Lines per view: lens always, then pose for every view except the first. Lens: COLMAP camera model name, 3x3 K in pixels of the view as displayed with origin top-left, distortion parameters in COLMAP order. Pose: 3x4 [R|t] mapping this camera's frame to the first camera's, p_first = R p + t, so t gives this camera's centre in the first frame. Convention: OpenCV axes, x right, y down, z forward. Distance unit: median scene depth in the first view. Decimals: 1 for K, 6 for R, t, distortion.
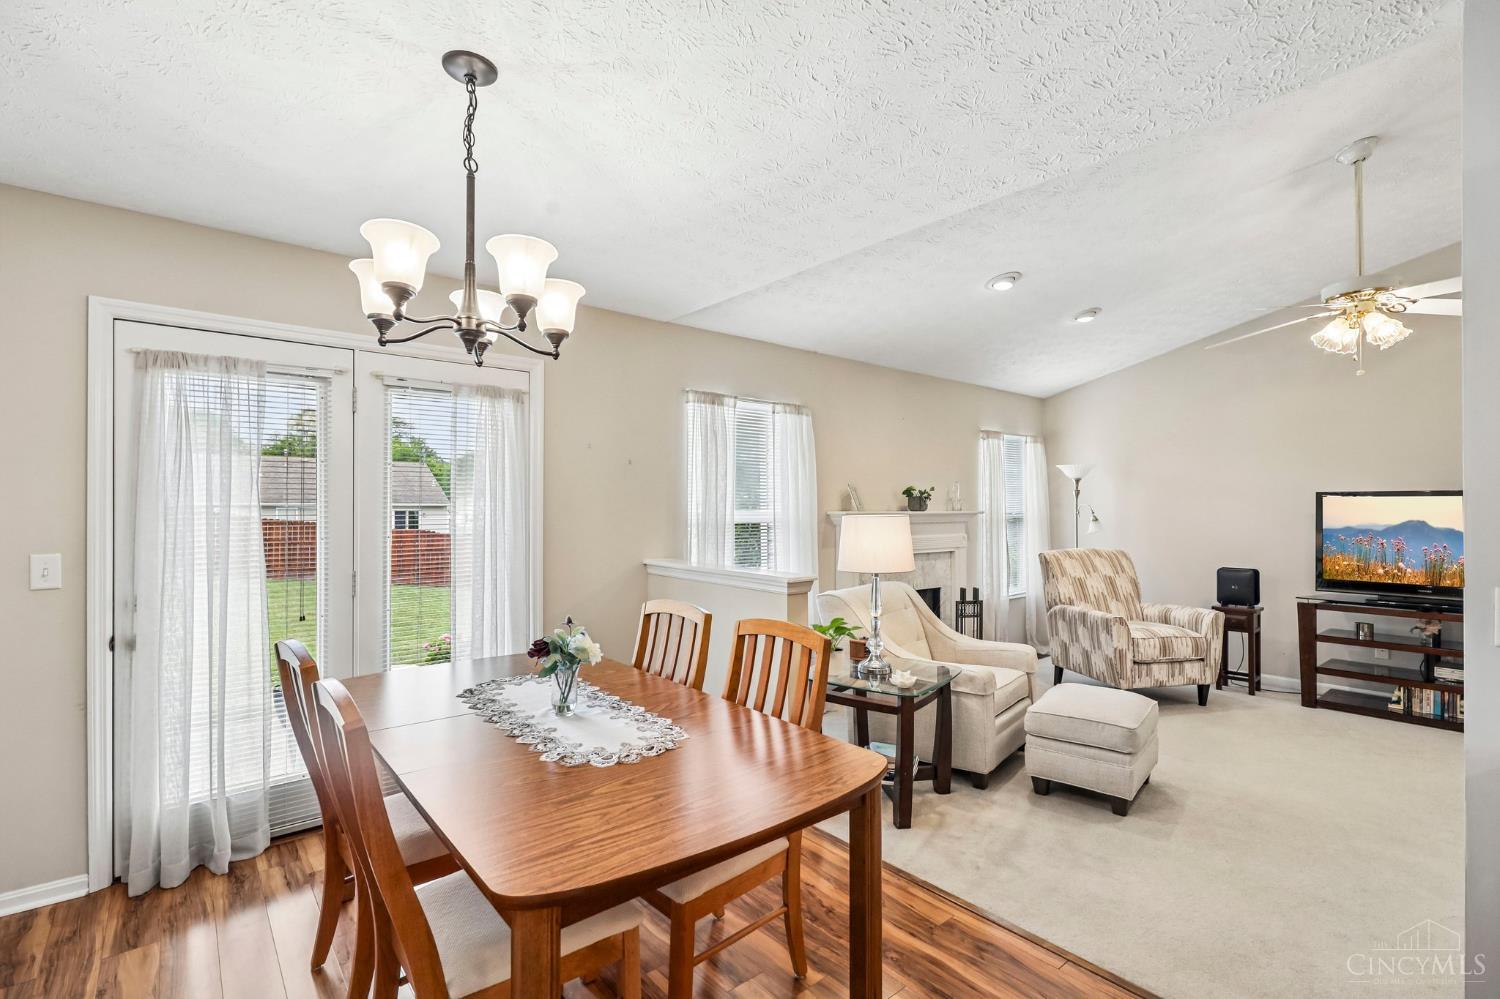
lens RADIAL K [[685.9, 0, 752.5], [0, 685.9, 502.8], [0, 0, 1]] dist [-0.002225, 0.000442]
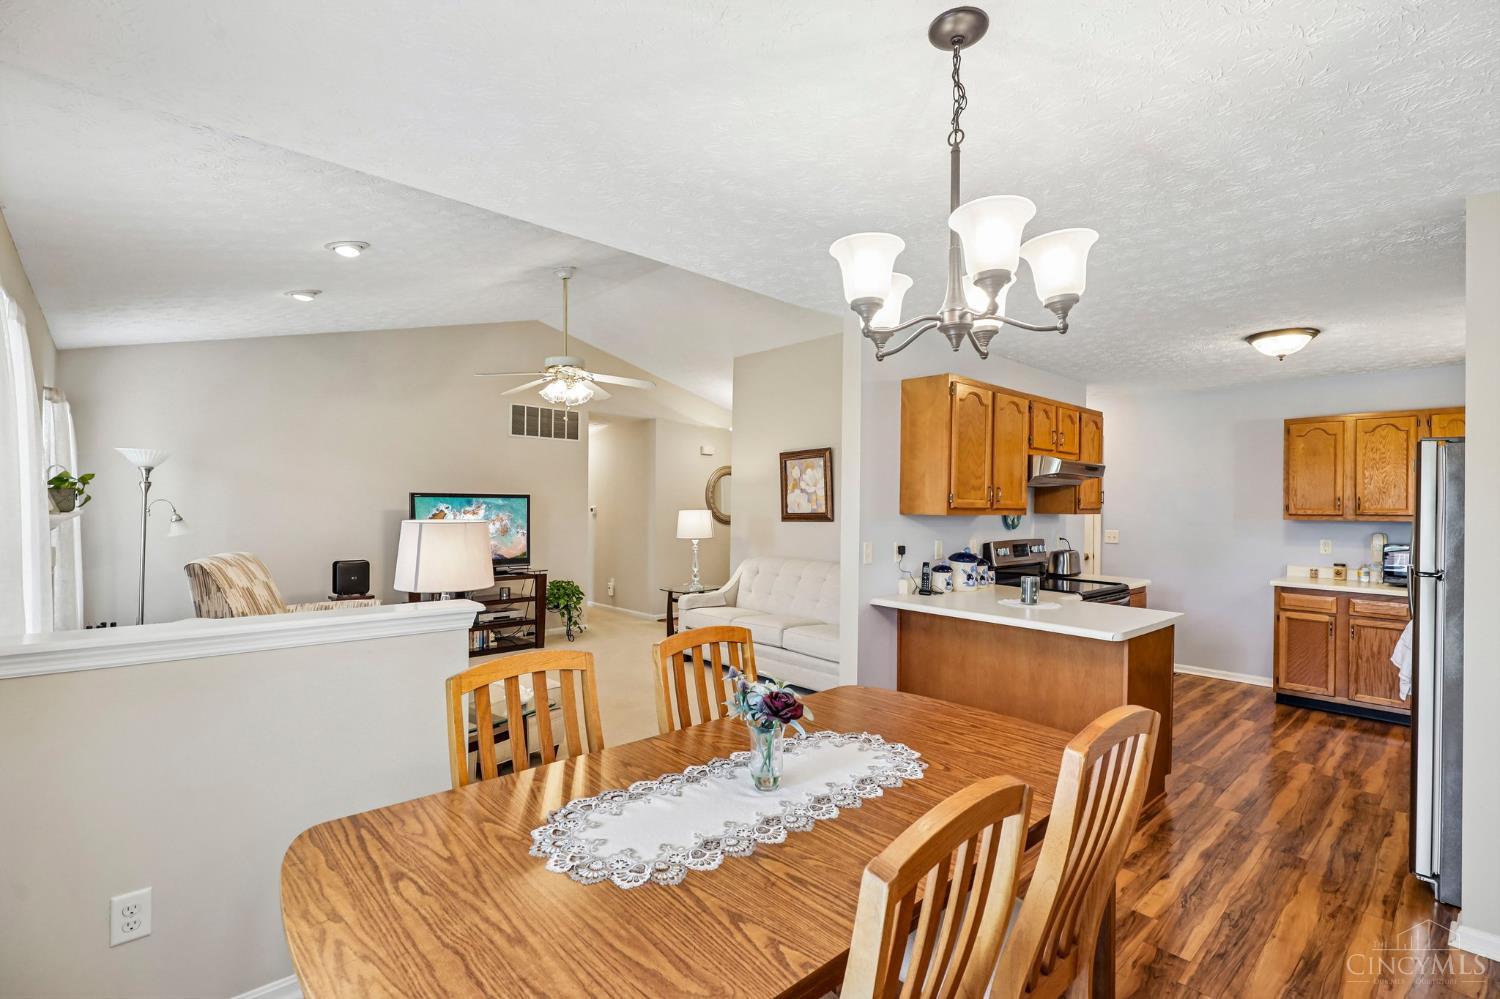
lens RADIAL K [[685.9, 0, 752.5], [0, 685.9, 502.8], [0, 0, 1]] dist [-0.002225, 0.000442]
pose [[-0.049514, 0.000276, 0.998773, -0.467080], [-0.015259, 0.999883, -0.001033, -0.005918], [-0.998657, -0.015292, -0.049504, 0.472782]]
